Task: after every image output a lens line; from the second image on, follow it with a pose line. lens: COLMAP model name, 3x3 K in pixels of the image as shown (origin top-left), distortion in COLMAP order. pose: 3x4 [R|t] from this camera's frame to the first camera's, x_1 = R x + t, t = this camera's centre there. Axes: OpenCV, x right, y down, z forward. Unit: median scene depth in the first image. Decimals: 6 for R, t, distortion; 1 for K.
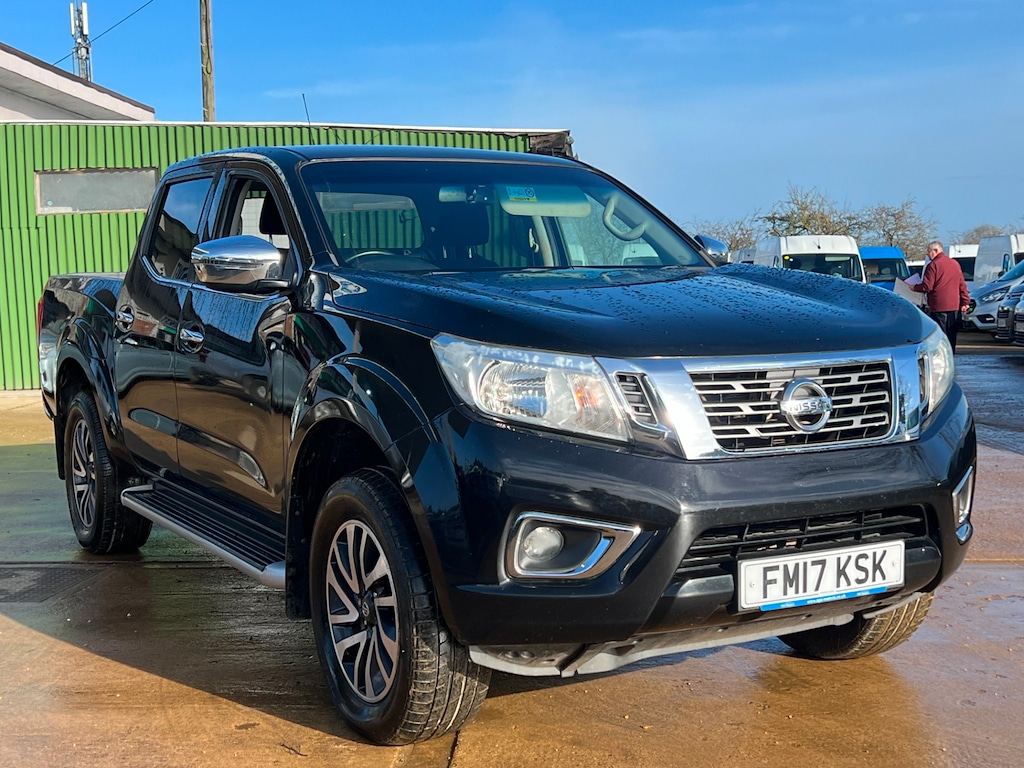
lens RADIAL K [[1462.1, 0, 516.7], [0, 1462.1, 386.7], [0, 0, 1]] dist [0.098756, 0.000000]
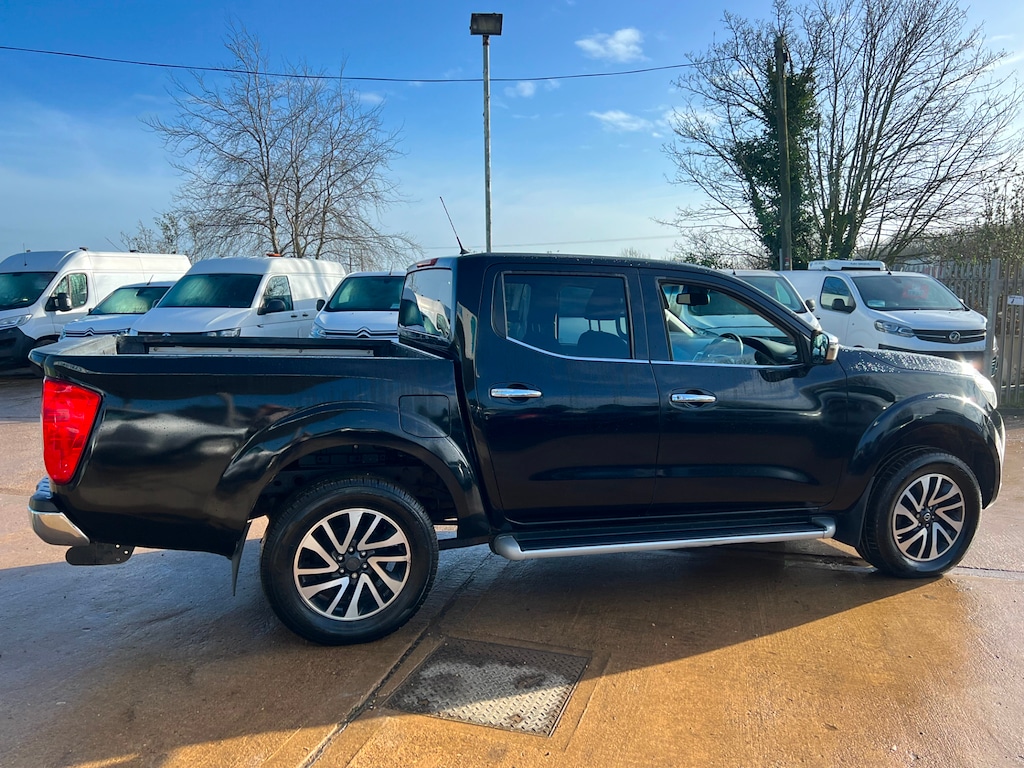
lens RADIAL K [[798.9, 0, 514.5], [0, 798.9, 387.6], [0, 0, 1]] dist [0.054257, -0.058005]
pose [[0.189642, -0.089432, 0.977772, -1.367005], [0.059645, 0.995053, 0.079445, -0.158119], [-0.980040, 0.043253, 0.194038, 1.420141]]
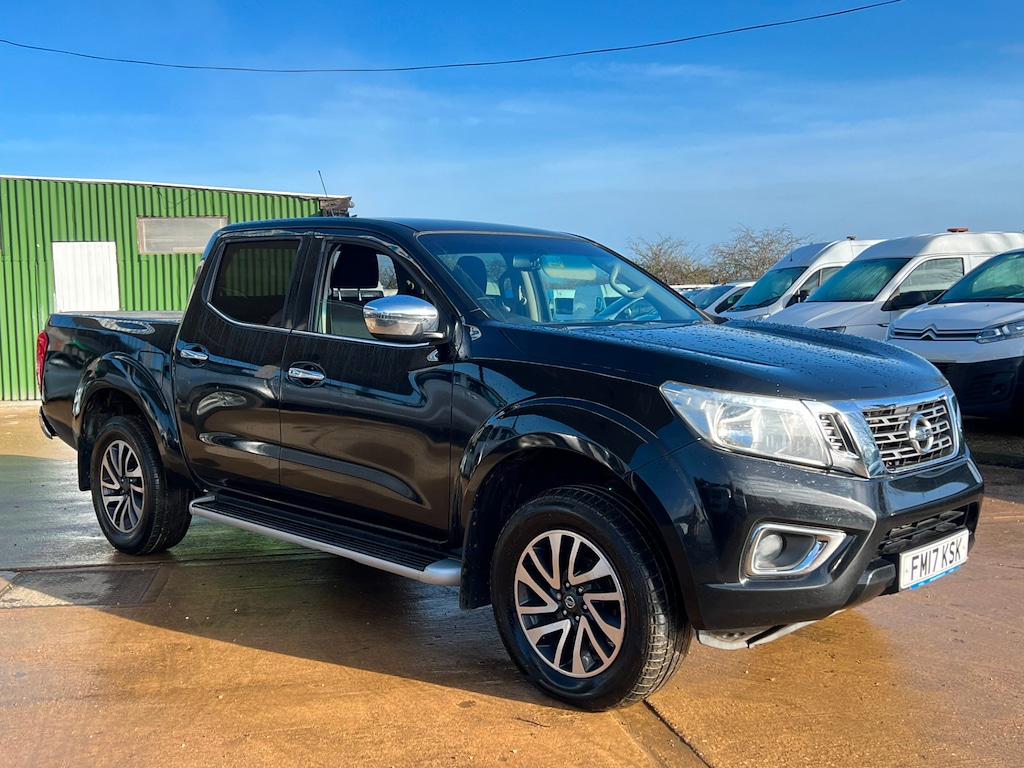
lens RADIAL K [[1099.6, 0, 515.4], [0, 1099.6, 380.0], [0, 0, 1]] dist [0.042131, 0.000000]
pose [[0.957838, -0.005947, 0.287248, -0.438919], [0.007635, 0.999960, -0.004757, -0.033681], [-0.287208, 0.006750, 0.957845, 0.131914]]
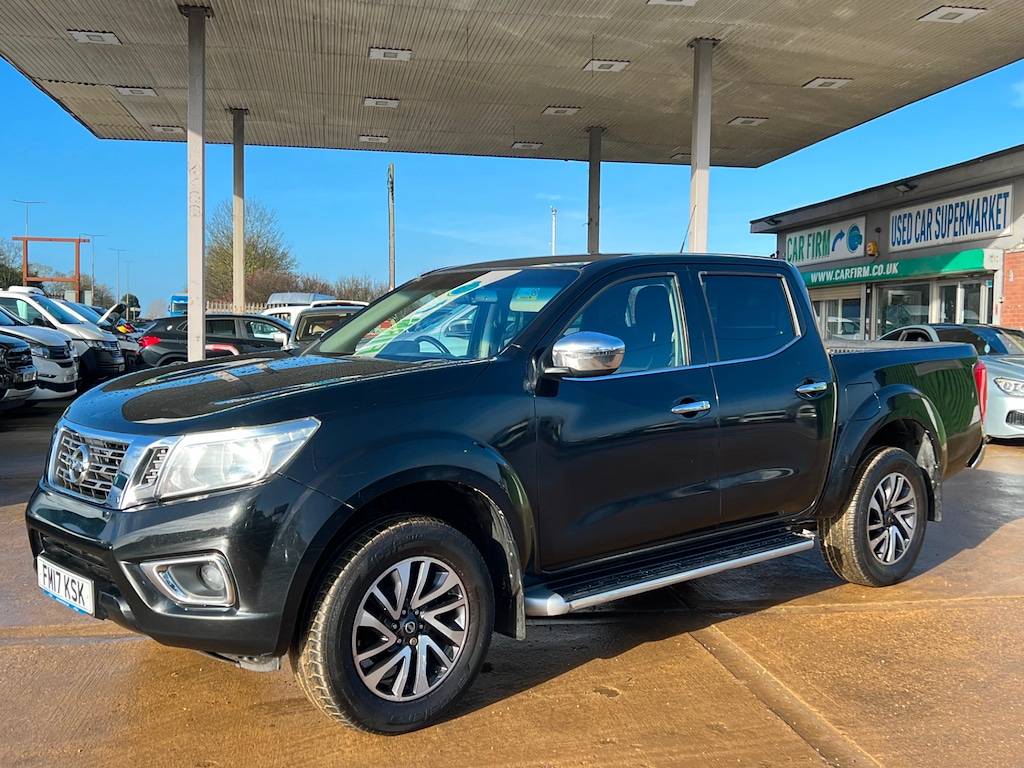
lens RADIAL K [[1099.6, 0, 520.3], [0, 1099.6, 387.0], [0, 0, 1]] dist [0.042131, 0.000000]
pose [[0.211027, 0.082058, -0.974030, 1.286160], [-0.084870, 0.994245, 0.065374, -0.163187], [0.973789, 0.068870, 0.216777, 1.149843]]
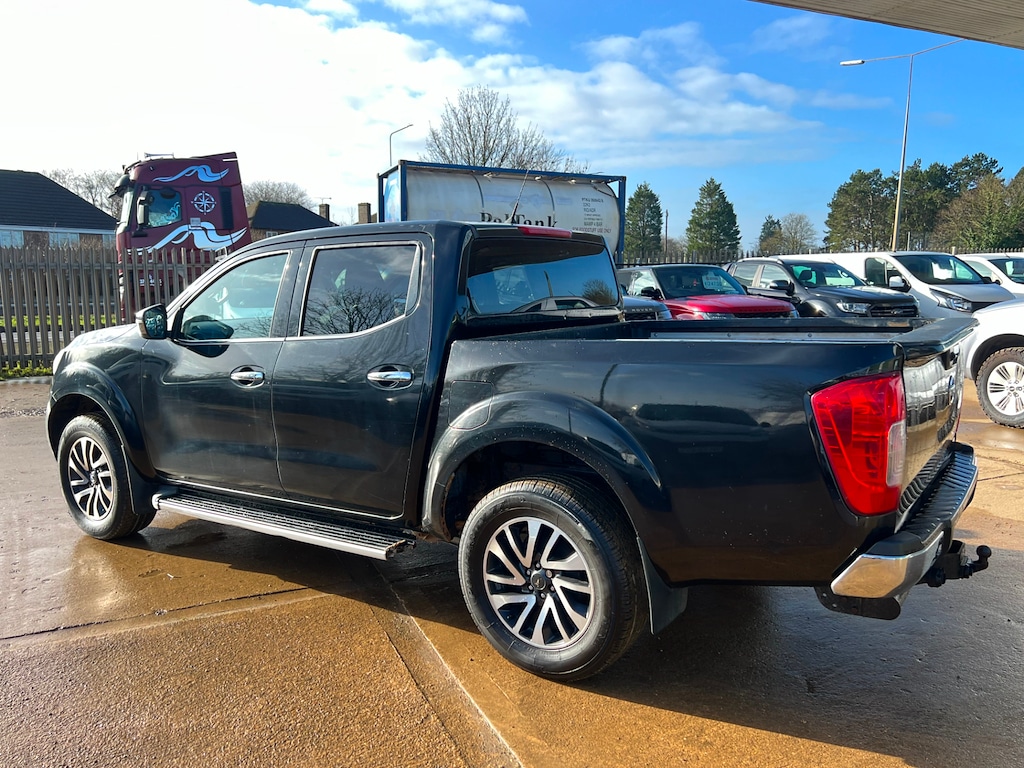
lens RADIAL K [[798.9, 0, 518.1], [0, 798.9, 383.3], [0, 0, 1]] dist [0.054257, -0.058005]
pose [[-0.899079, 0.088755, -0.428696, 0.222999], [-0.001257, 0.978706, 0.205263, -0.273351], [0.437785, 0.185087, -0.879822, 2.663667]]
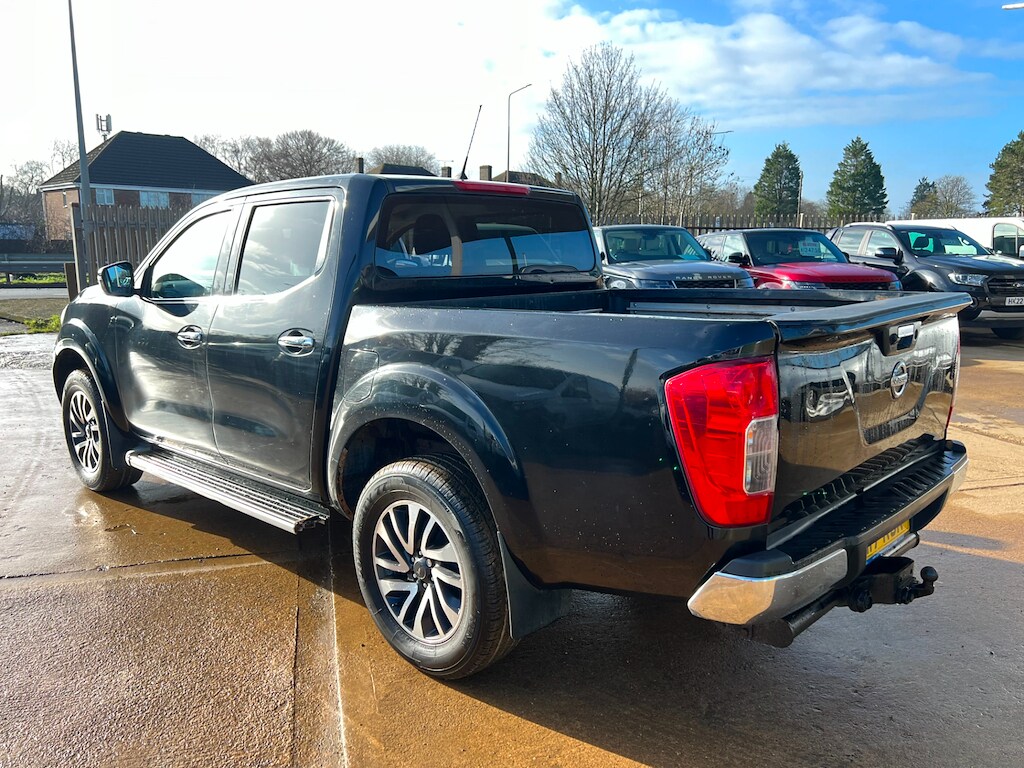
lens RADIAL K [[798.9, 0, 519.3], [0, 798.9, 387.6], [0, 0, 1]] dist [0.054257, -0.058005]
pose [[-0.956356, 0.072725, -0.283009, -0.009075], [-0.001245, 0.967510, 0.252830, -0.264611], [0.292201, 0.242148, -0.925194, 2.673860]]
